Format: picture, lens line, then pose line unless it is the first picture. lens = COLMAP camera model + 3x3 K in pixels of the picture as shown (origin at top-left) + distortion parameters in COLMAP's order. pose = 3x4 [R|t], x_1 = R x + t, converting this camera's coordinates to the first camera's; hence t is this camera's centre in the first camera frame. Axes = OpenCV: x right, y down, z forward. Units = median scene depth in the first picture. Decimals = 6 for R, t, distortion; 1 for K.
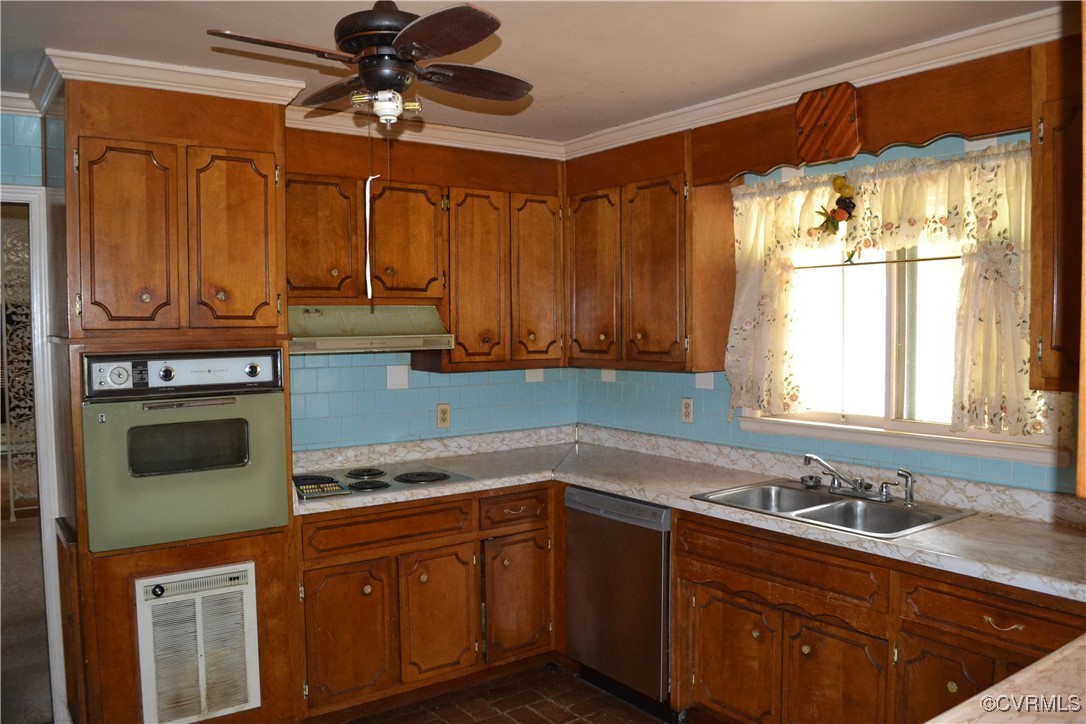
lens RADIAL K [[874.5, 0, 543.0], [0, 874.5, 362.0], [0, 0, 1]] dist [-0.077334, 0.006975]
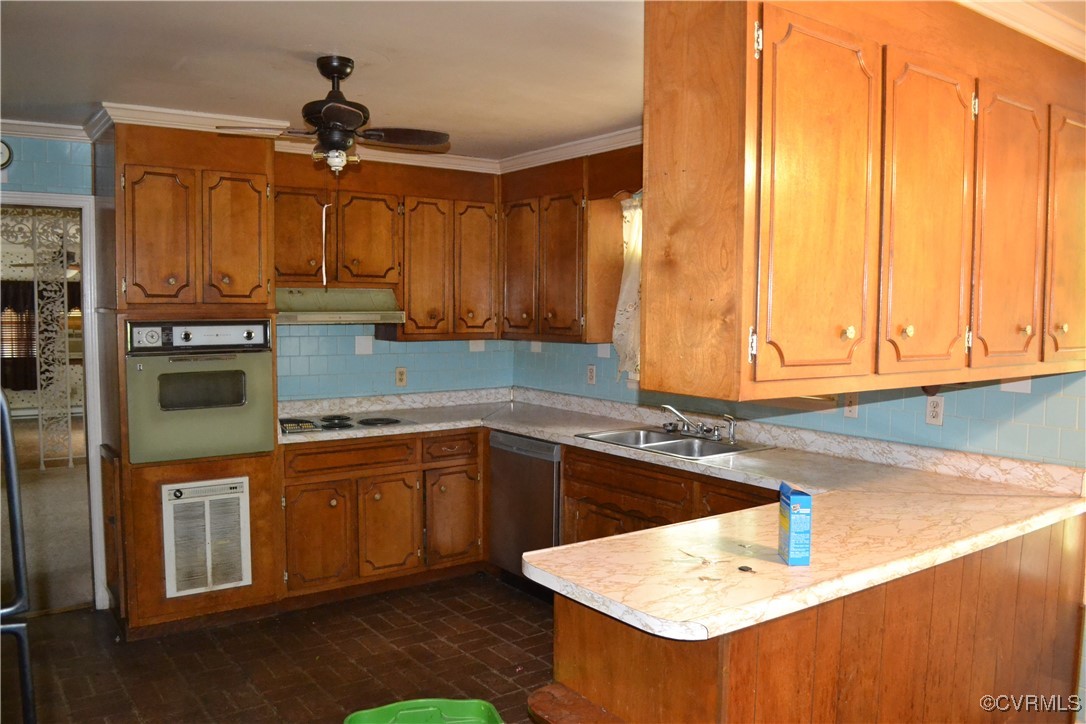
lens RADIAL K [[874.5, 0, 543.0], [0, 874.5, 362.0], [0, 0, 1]] dist [-0.077334, 0.006975]
pose [[0.999883, 0.015281, -0.000842, 0.111491], [-0.015261, 0.999693, 0.019507, 0.015678], [0.001140, -0.019492, 0.999809, -0.312538]]
